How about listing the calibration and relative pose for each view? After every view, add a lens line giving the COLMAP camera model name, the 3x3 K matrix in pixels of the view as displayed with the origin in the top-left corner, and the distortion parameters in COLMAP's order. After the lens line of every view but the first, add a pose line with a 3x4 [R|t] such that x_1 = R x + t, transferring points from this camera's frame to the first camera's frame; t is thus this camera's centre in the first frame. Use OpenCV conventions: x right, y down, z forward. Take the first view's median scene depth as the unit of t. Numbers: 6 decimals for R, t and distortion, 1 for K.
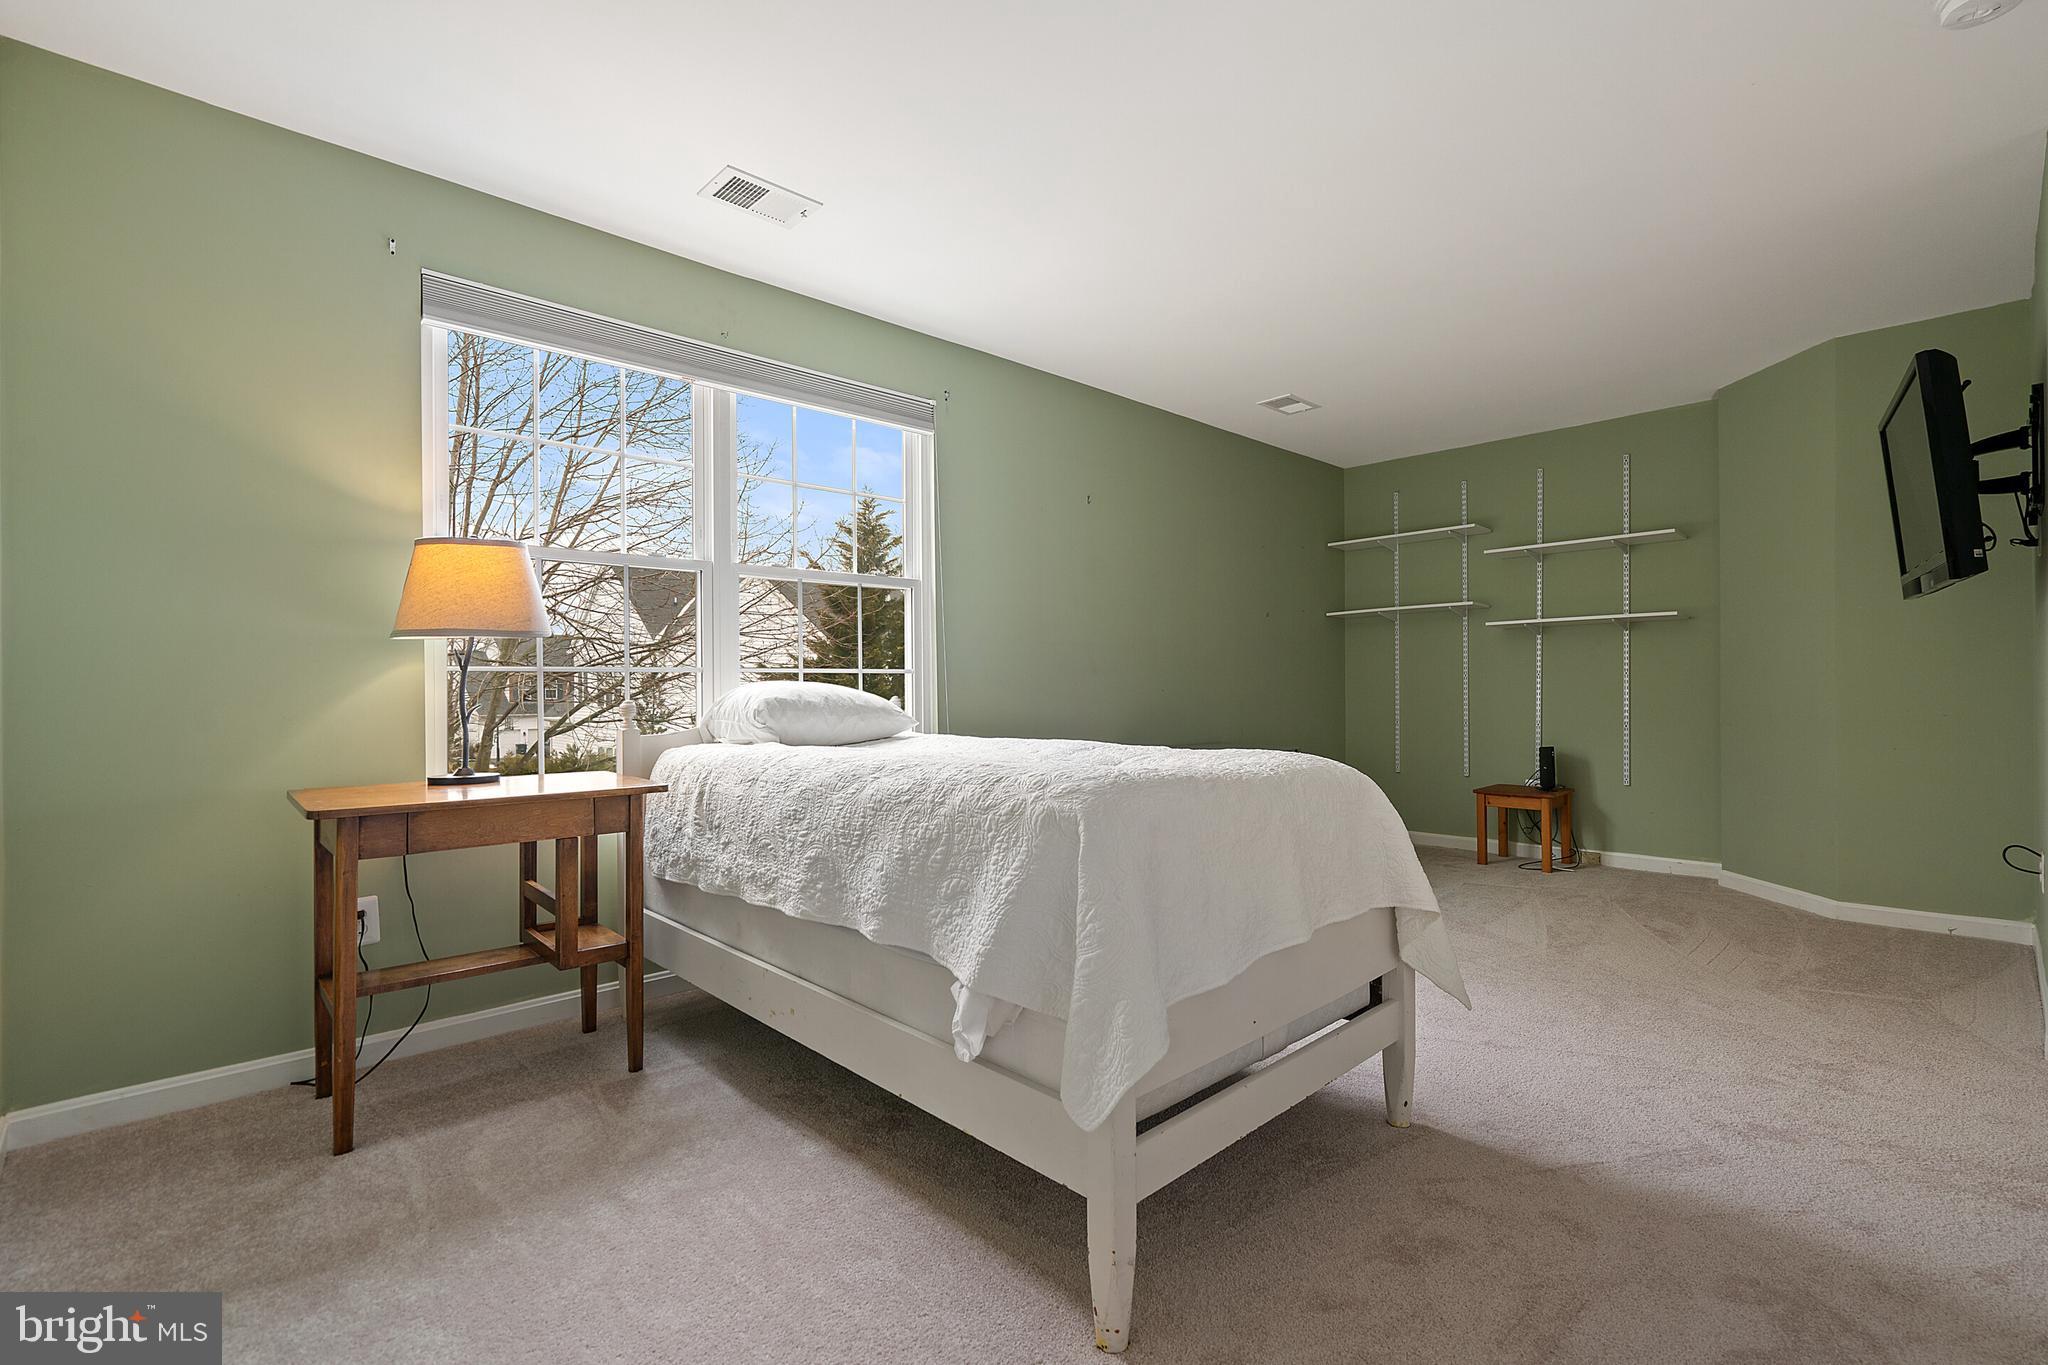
lens RADIAL K [[924.4, 0, 1021.8], [0, 924.4, 693.5], [0, 0, 1]] dist [0.000891, 0.000379]
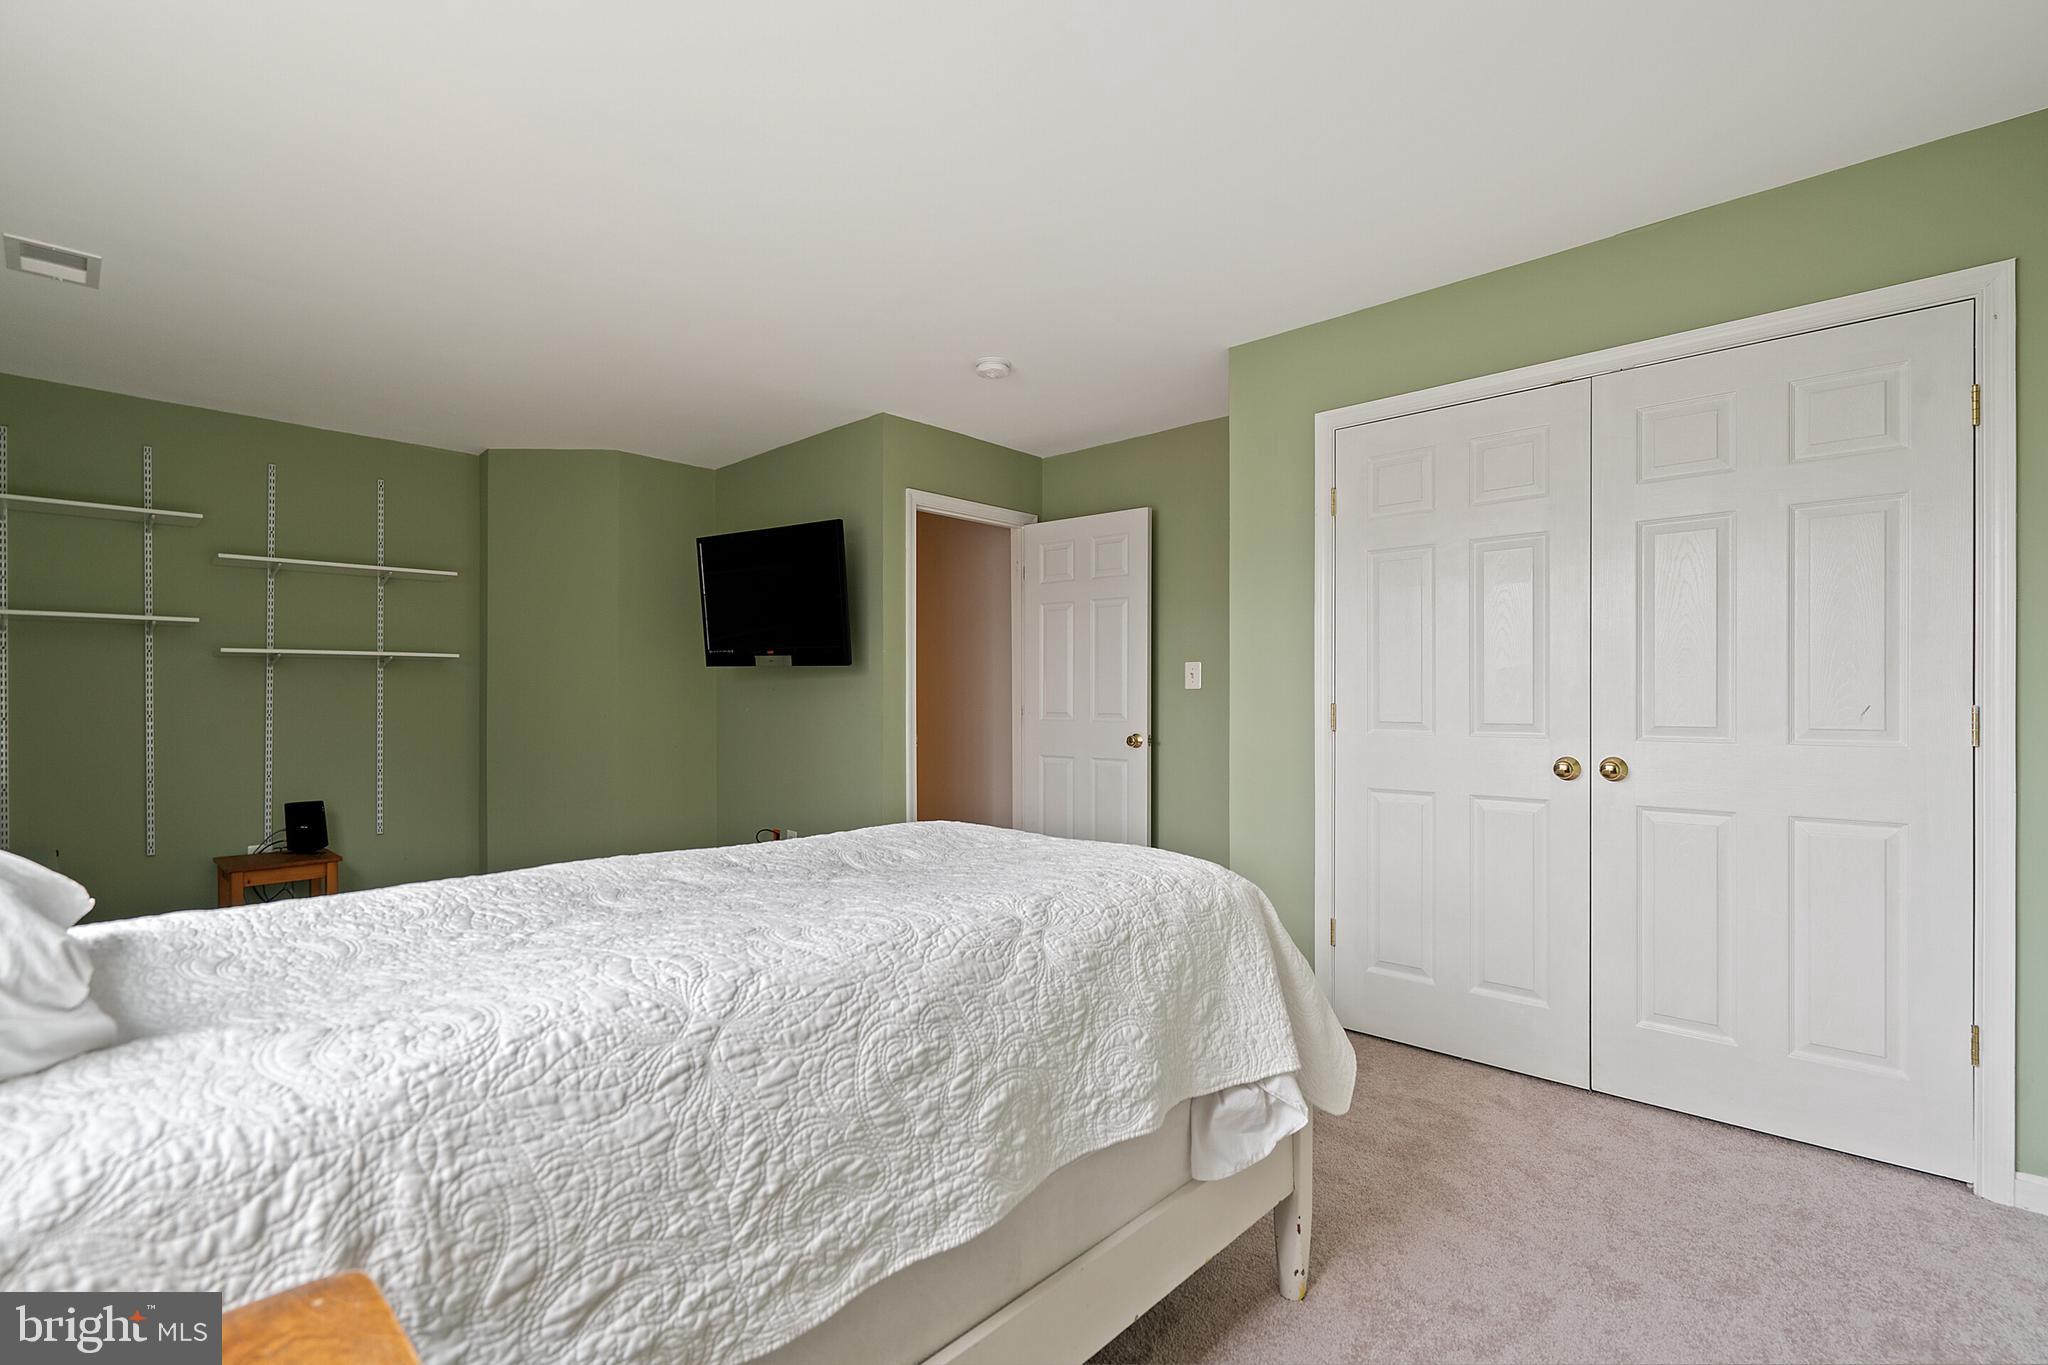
lens RADIAL K [[924.4, 0, 1021.8], [0, 924.4, 693.5], [0, 0, 1]] dist [0.000891, 0.000379]
pose [[-0.053650, 0.007254, 0.998533, -0.791949], [0.007687, 0.999947, -0.006851, -0.076078], [-0.998530, 0.007308, -0.053703, 0.988425]]
